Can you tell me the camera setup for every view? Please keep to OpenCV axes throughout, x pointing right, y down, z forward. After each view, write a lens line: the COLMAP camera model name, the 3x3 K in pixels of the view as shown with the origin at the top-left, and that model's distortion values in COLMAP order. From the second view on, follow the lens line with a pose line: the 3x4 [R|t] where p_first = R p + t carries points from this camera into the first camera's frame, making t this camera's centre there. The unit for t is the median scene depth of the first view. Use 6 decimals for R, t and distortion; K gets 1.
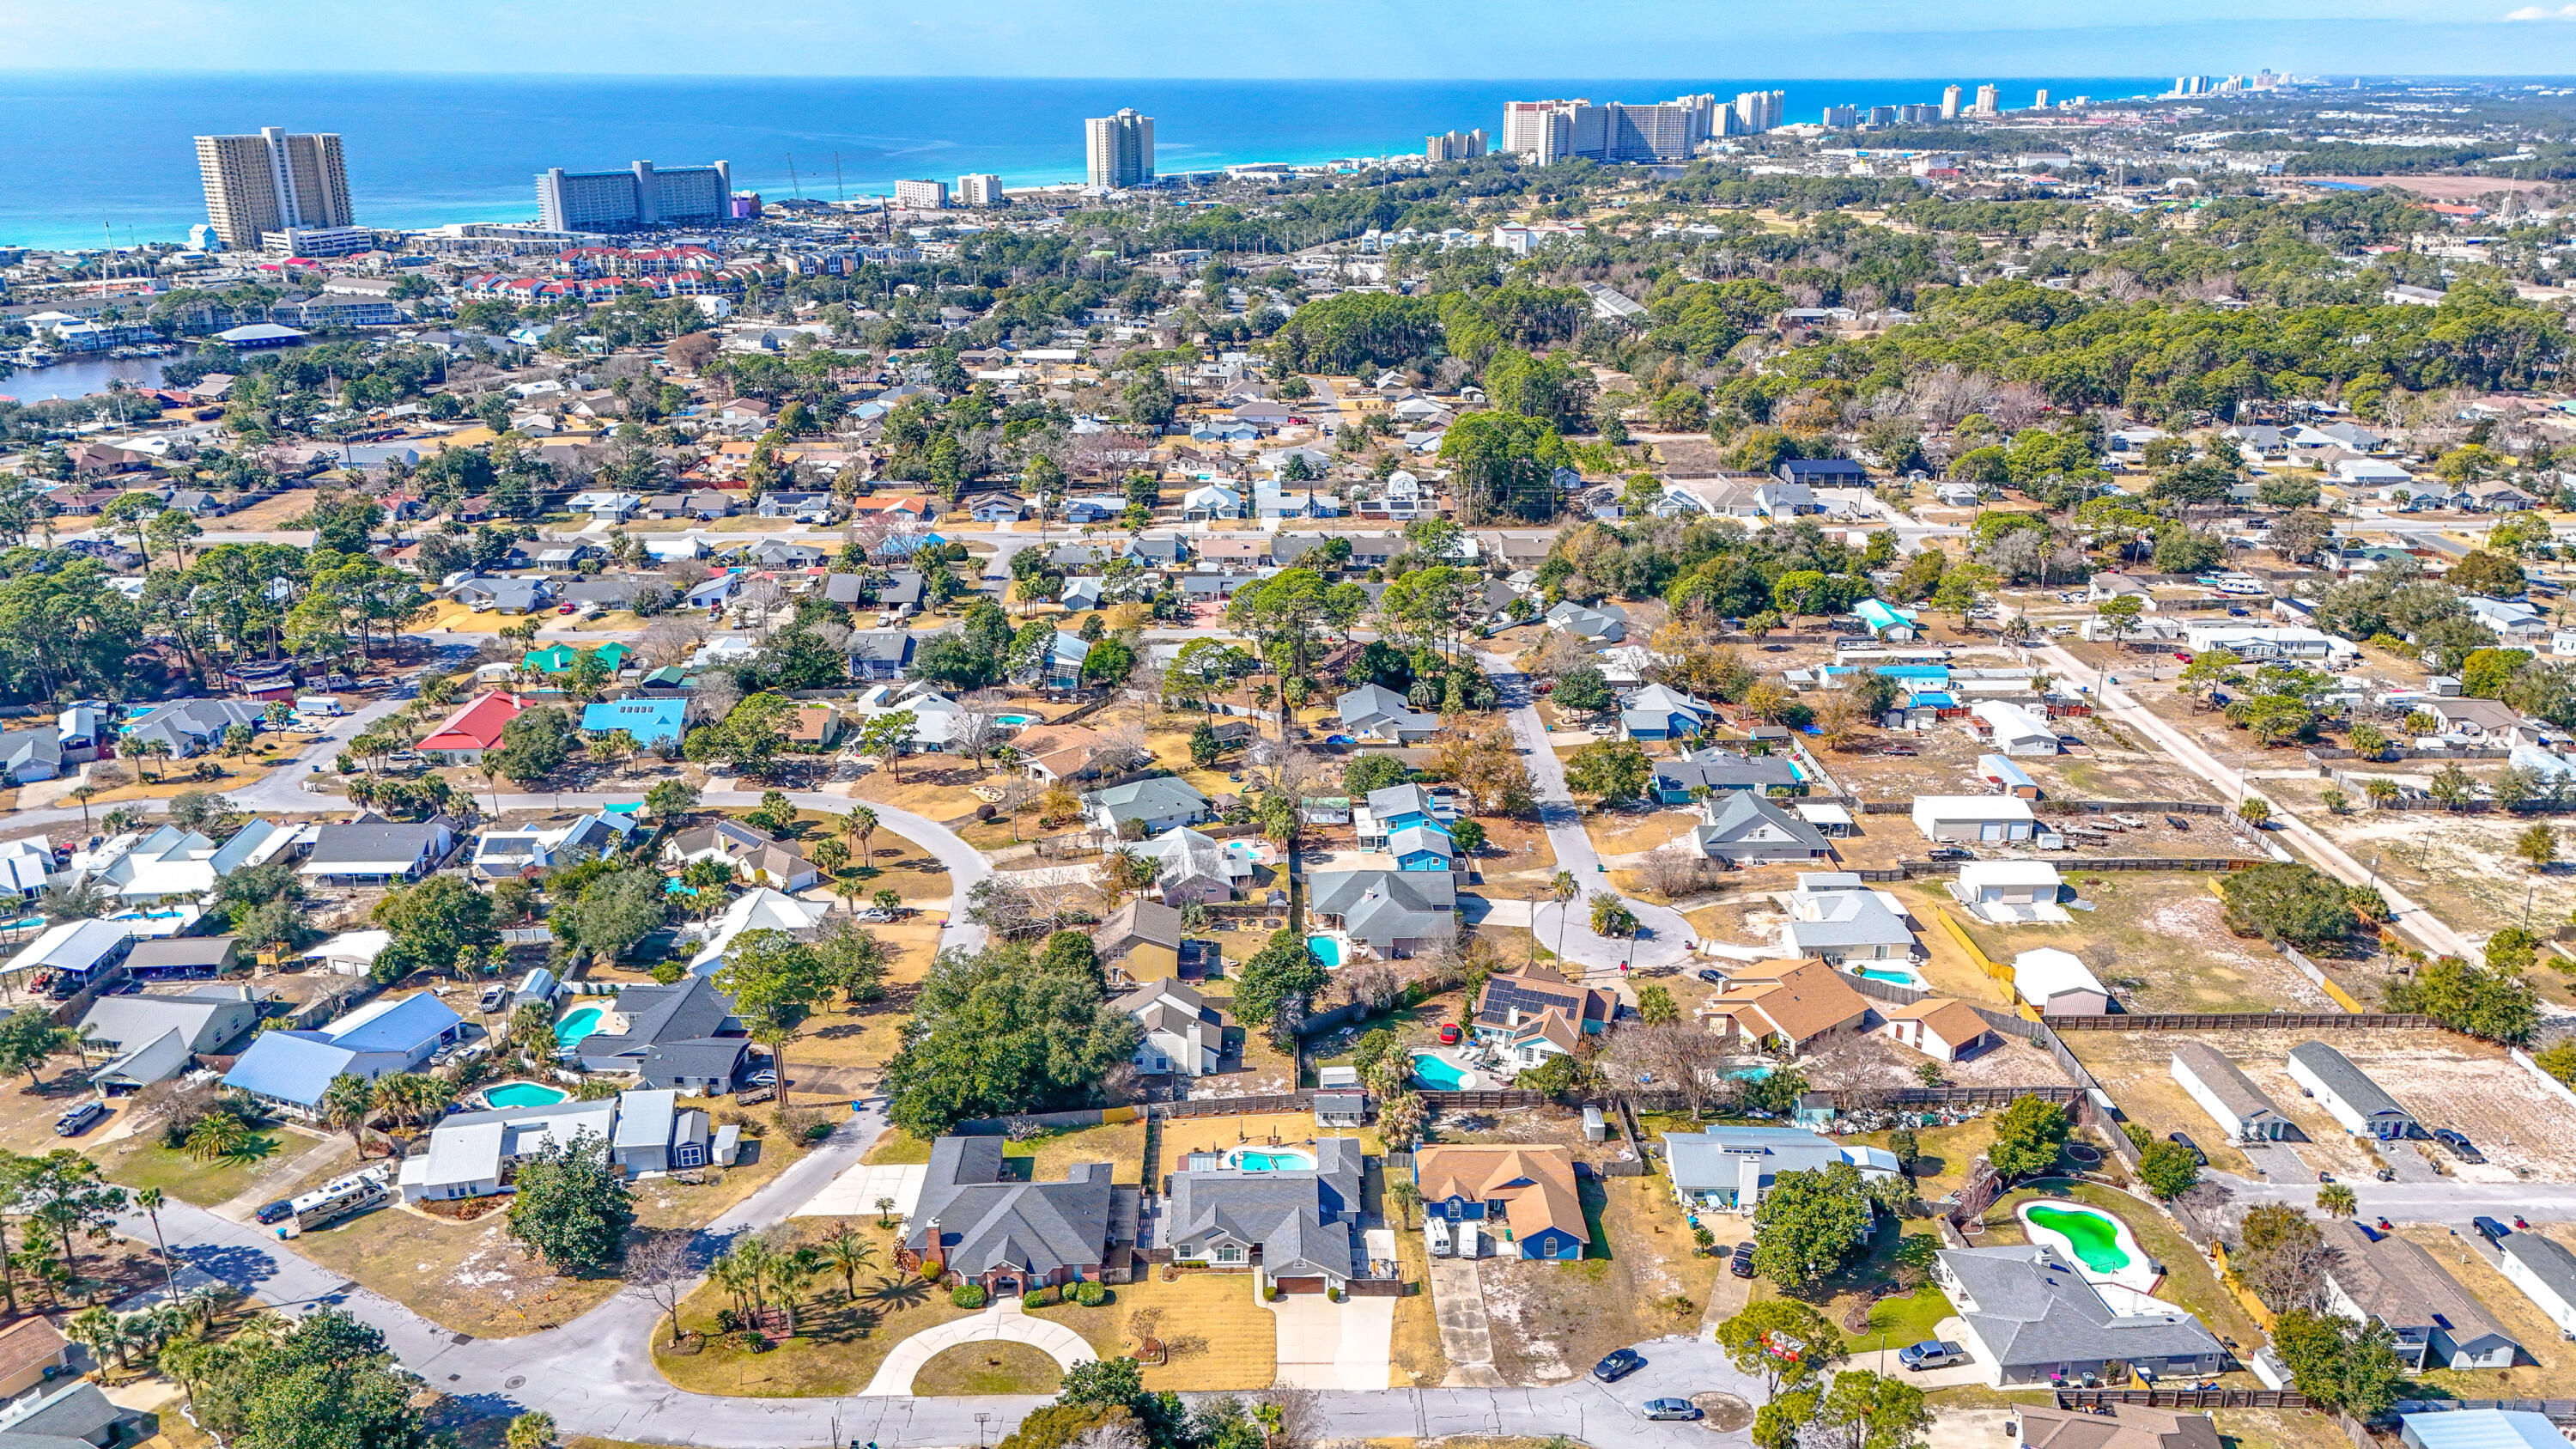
lens RADIAL K [[1894.1, 0, 1278.6], [0, 1894.1, 724.2], [0, 0, 1]] dist [0.053566, -0.018610]
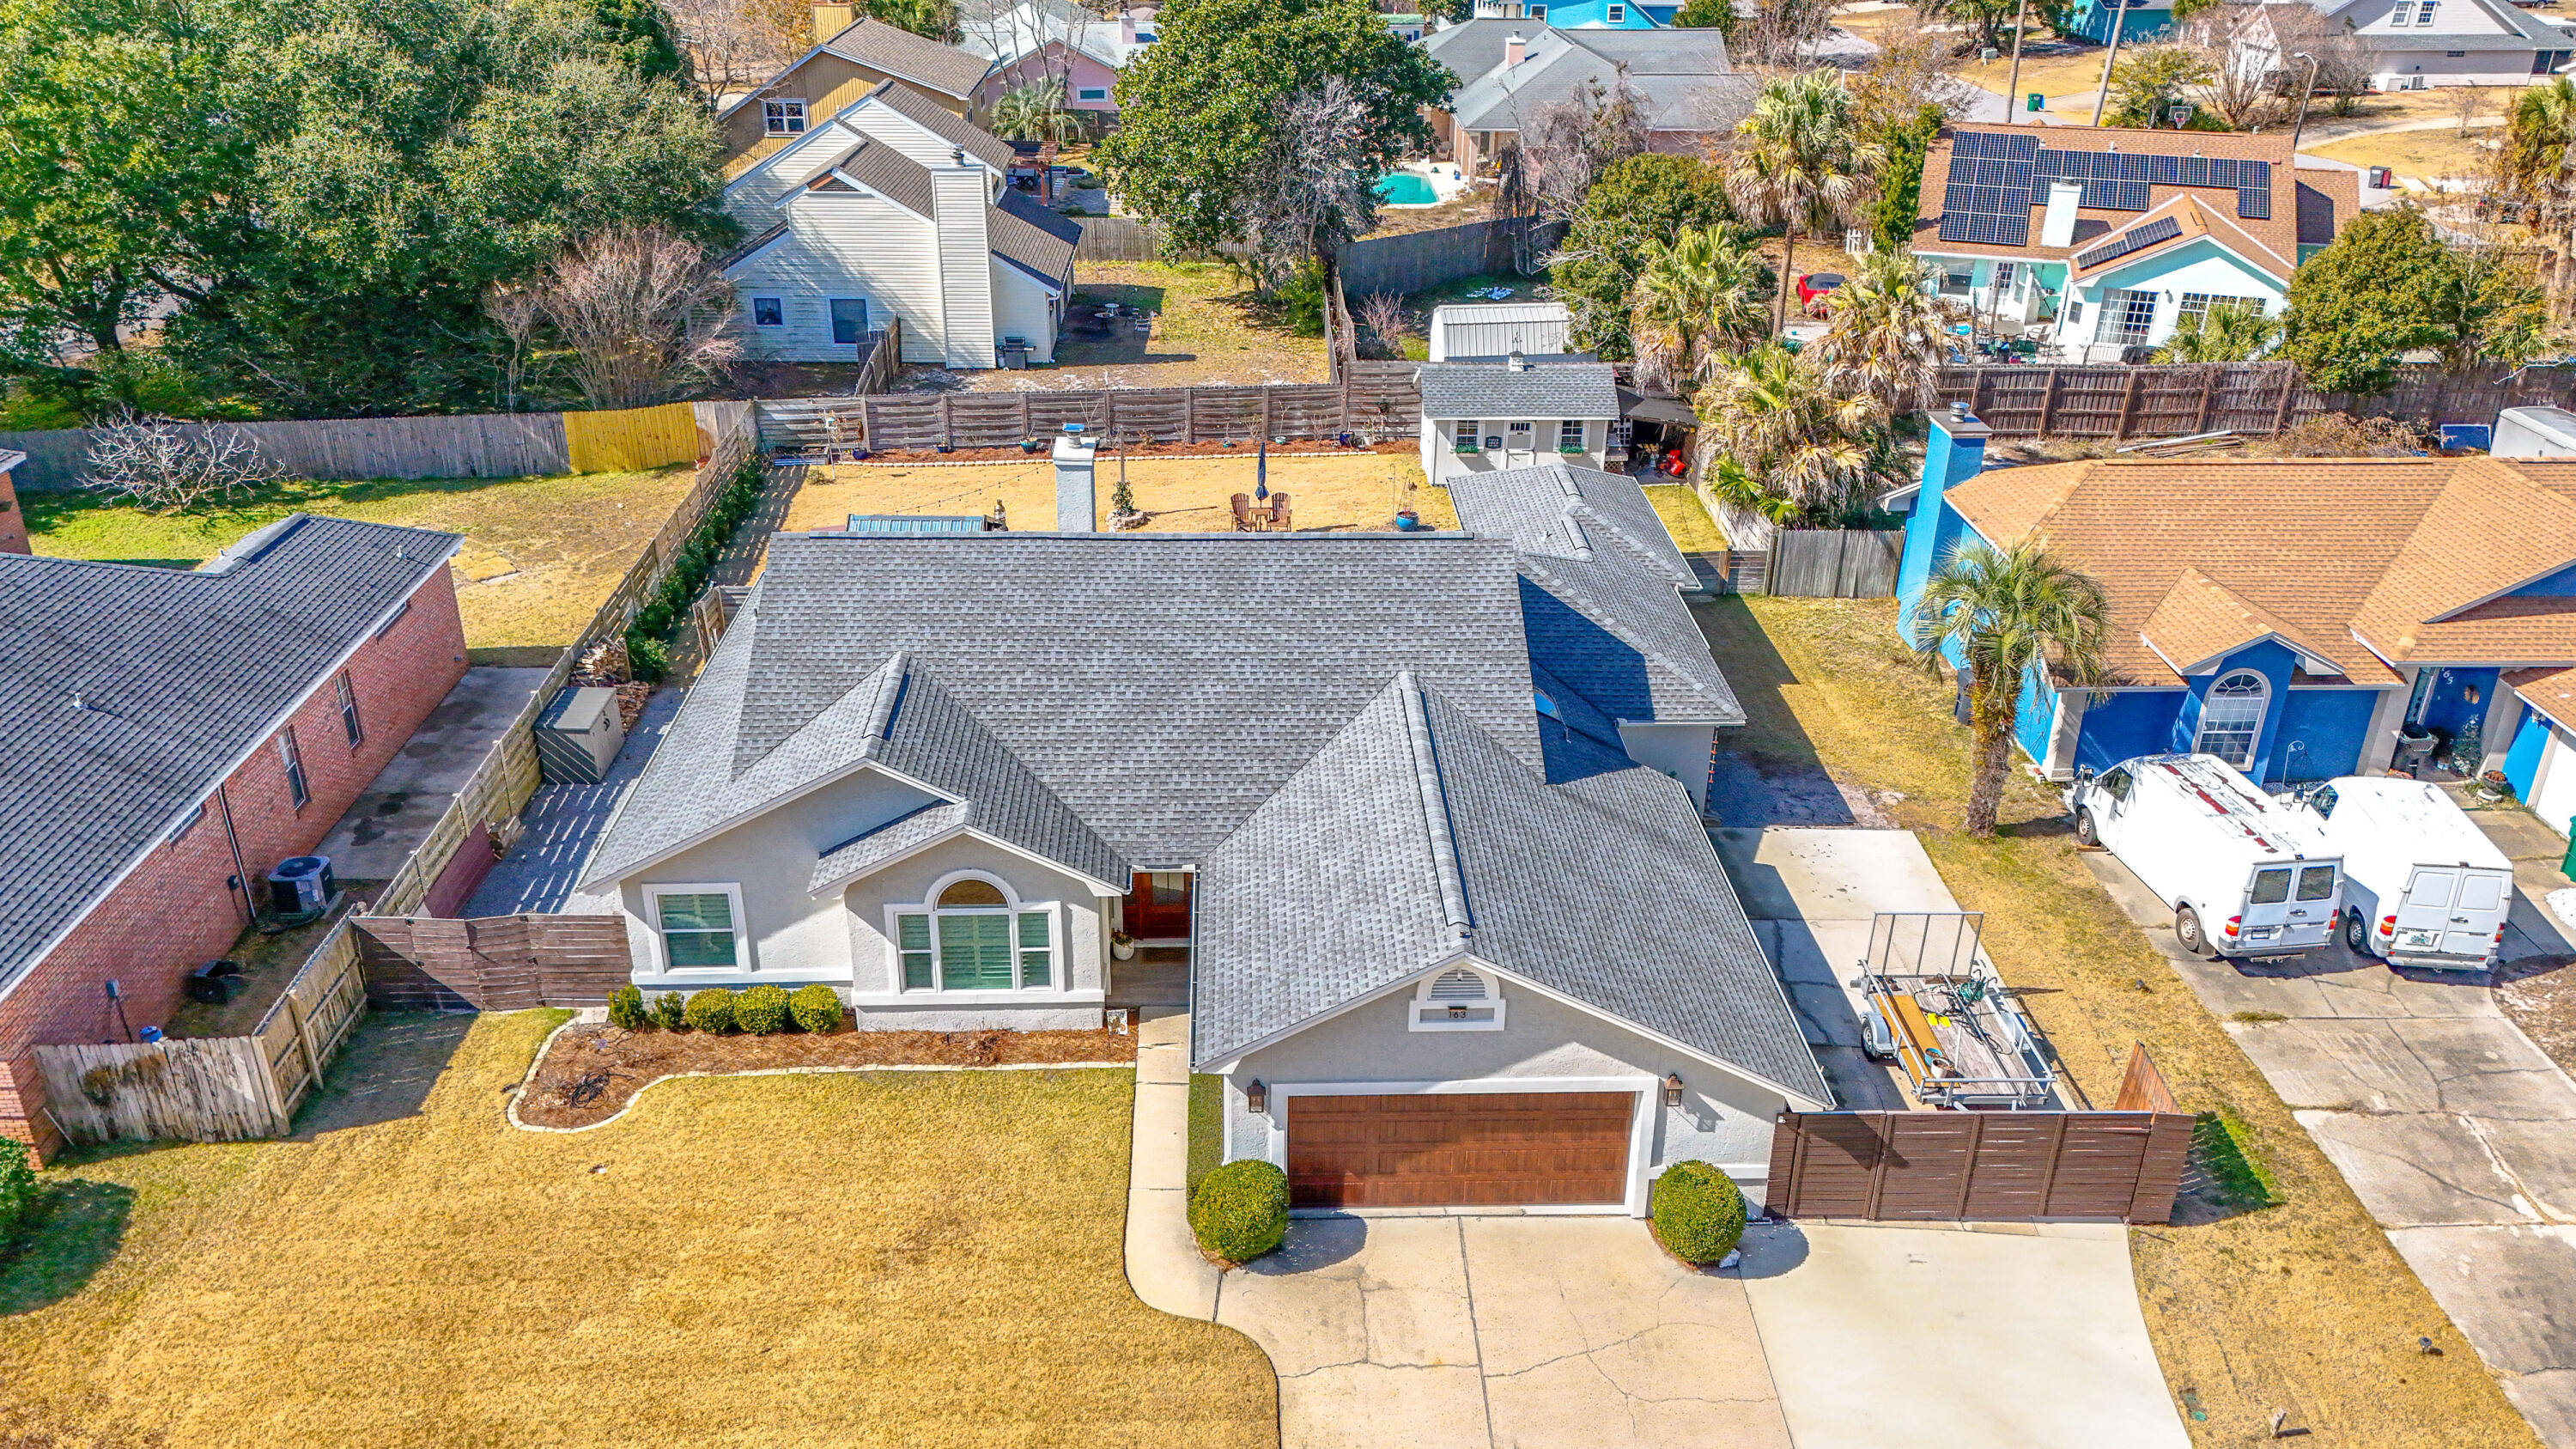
lens RADIAL K [[1894.1, 0, 1278.9], [0, 1894.1, 719.1], [0, 0, 1]] dist [0.053566, -0.018610]
pose [[0.999921, -0.001857, 0.012451, -0.002358], [0.000443, 0.993629, 0.112696, 0.178353], [-0.012581, -0.112681, 0.993552, 0.623270]]
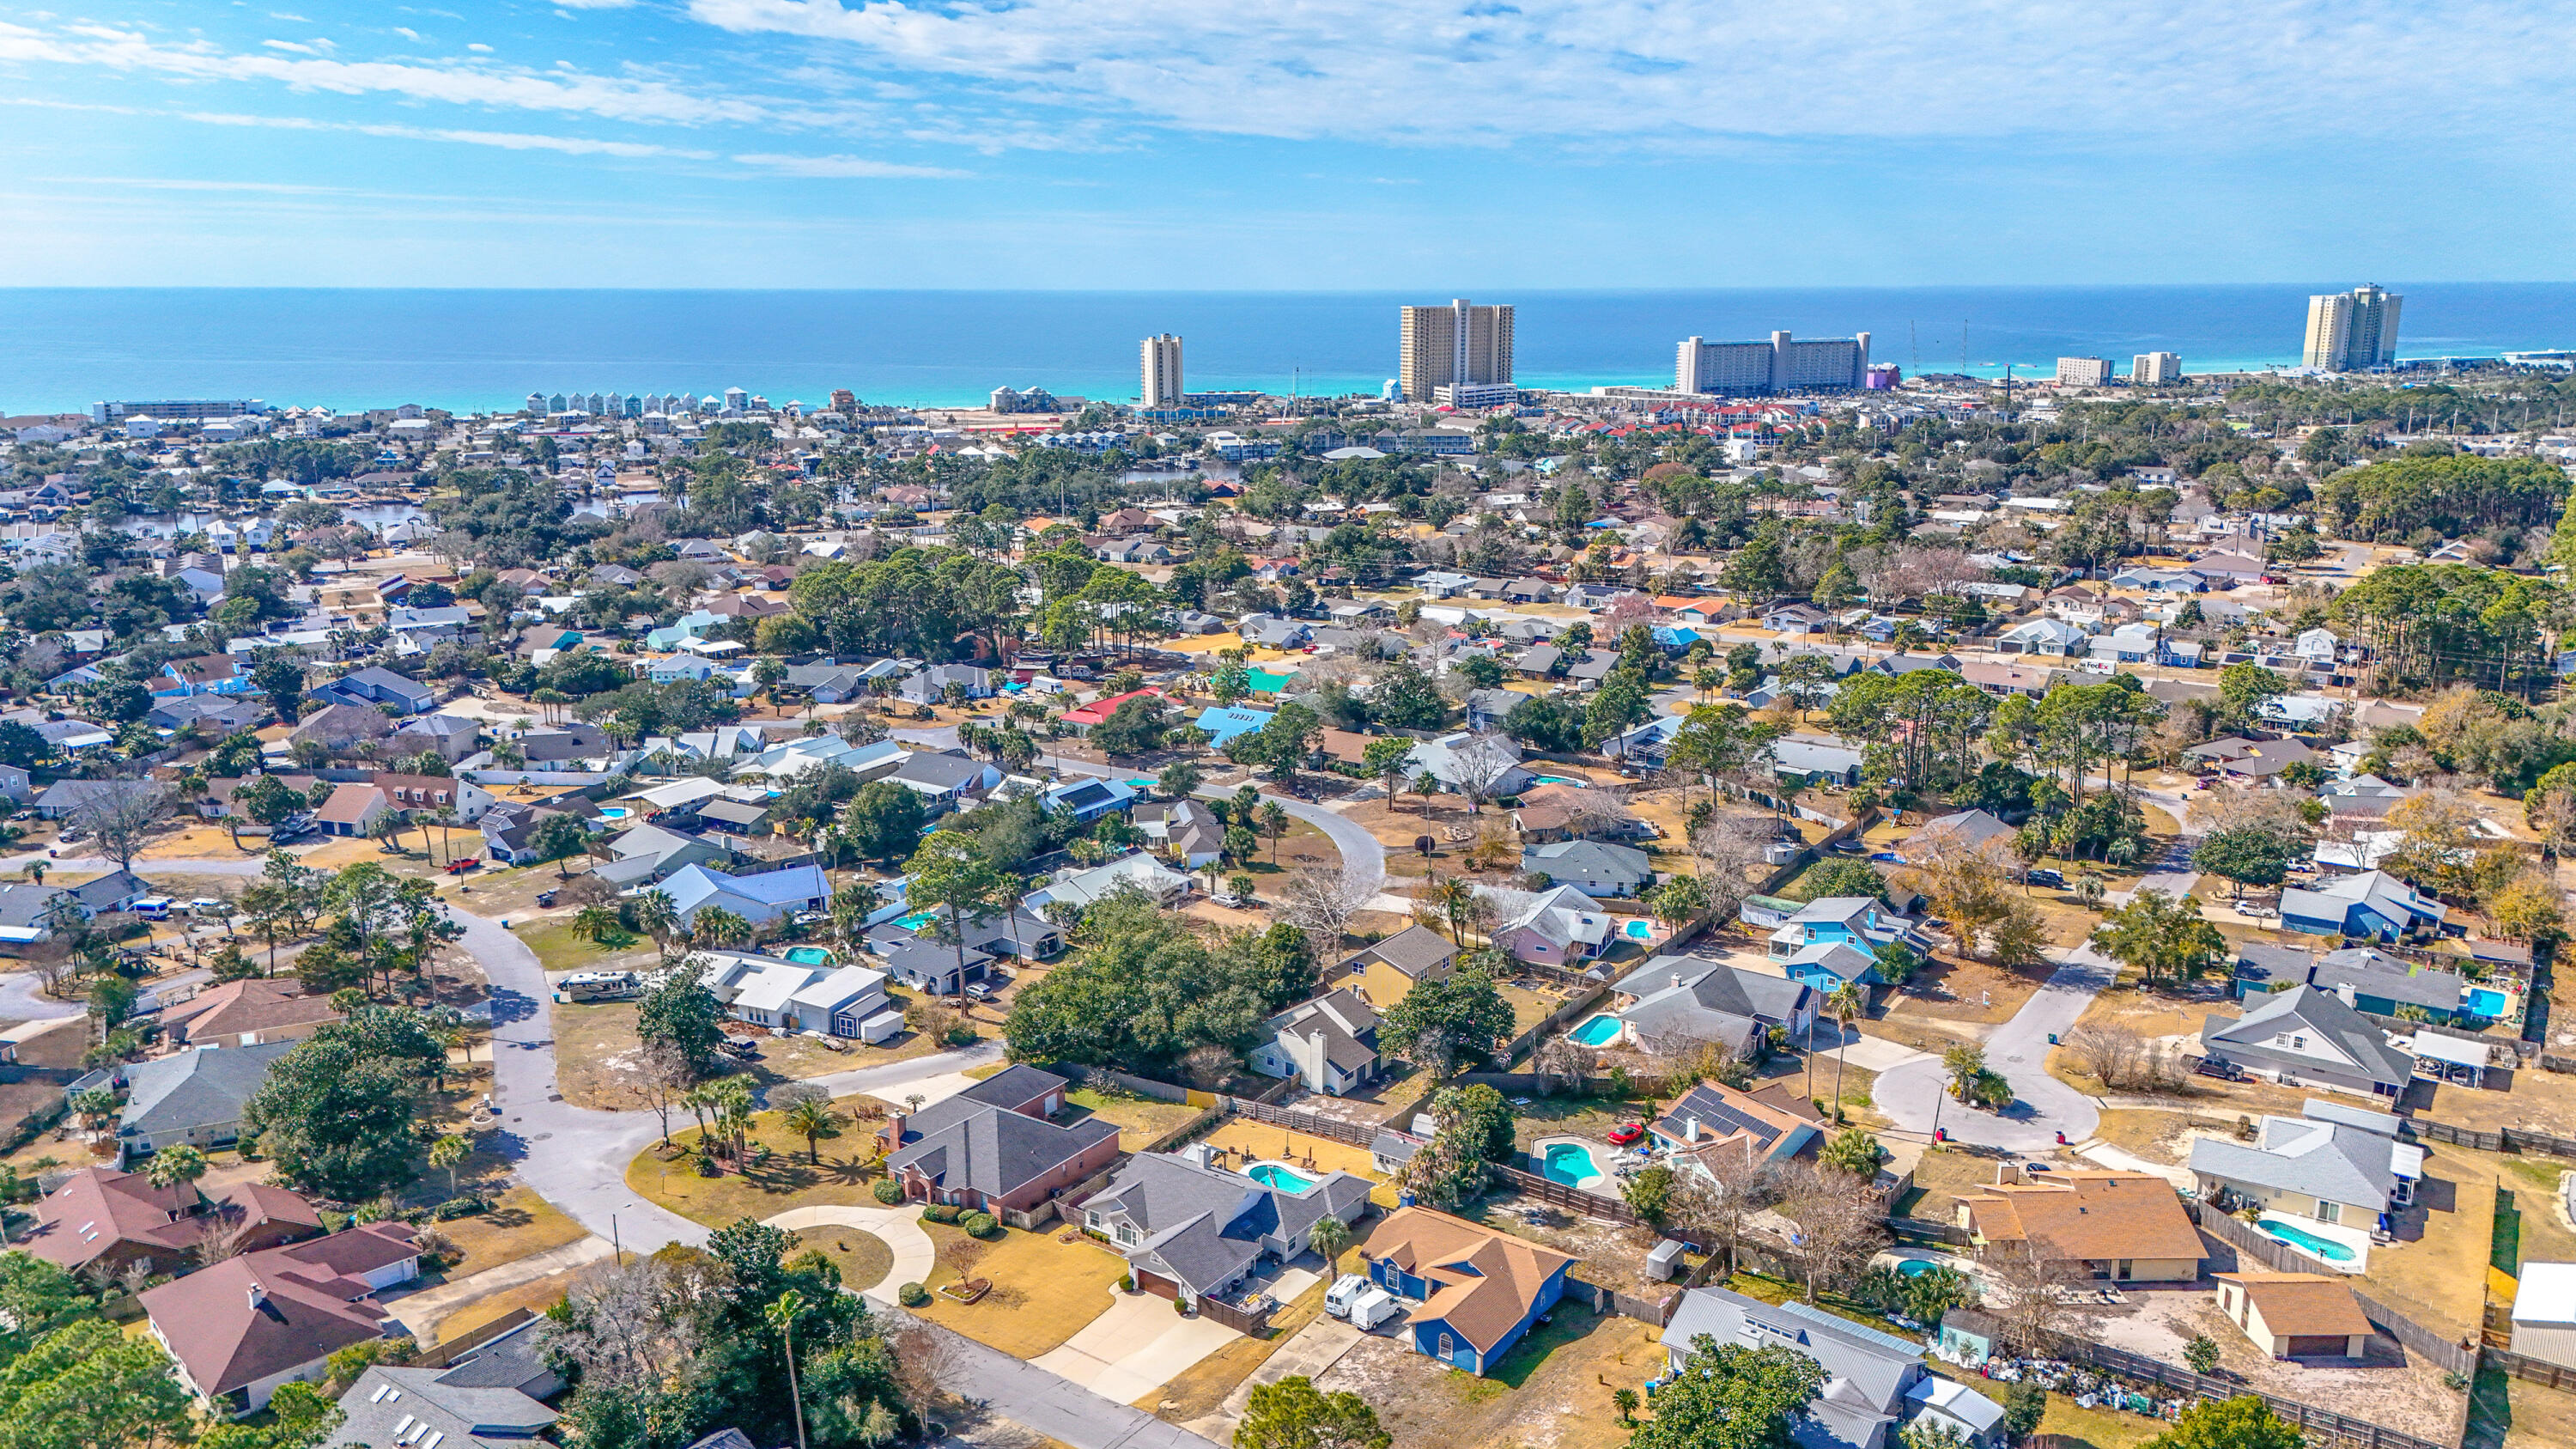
lens RADIAL K [[1894.1, 0, 1276.4], [0, 1894.1, 730.5], [0, 0, 1]] dist [0.053566, -0.018610]
pose [[0.804345, 0.133642, -0.578937, 0.381169], [-0.191115, 0.980788, -0.039119, 0.048790], [0.562587, 0.142109, 0.814433, 0.201564]]
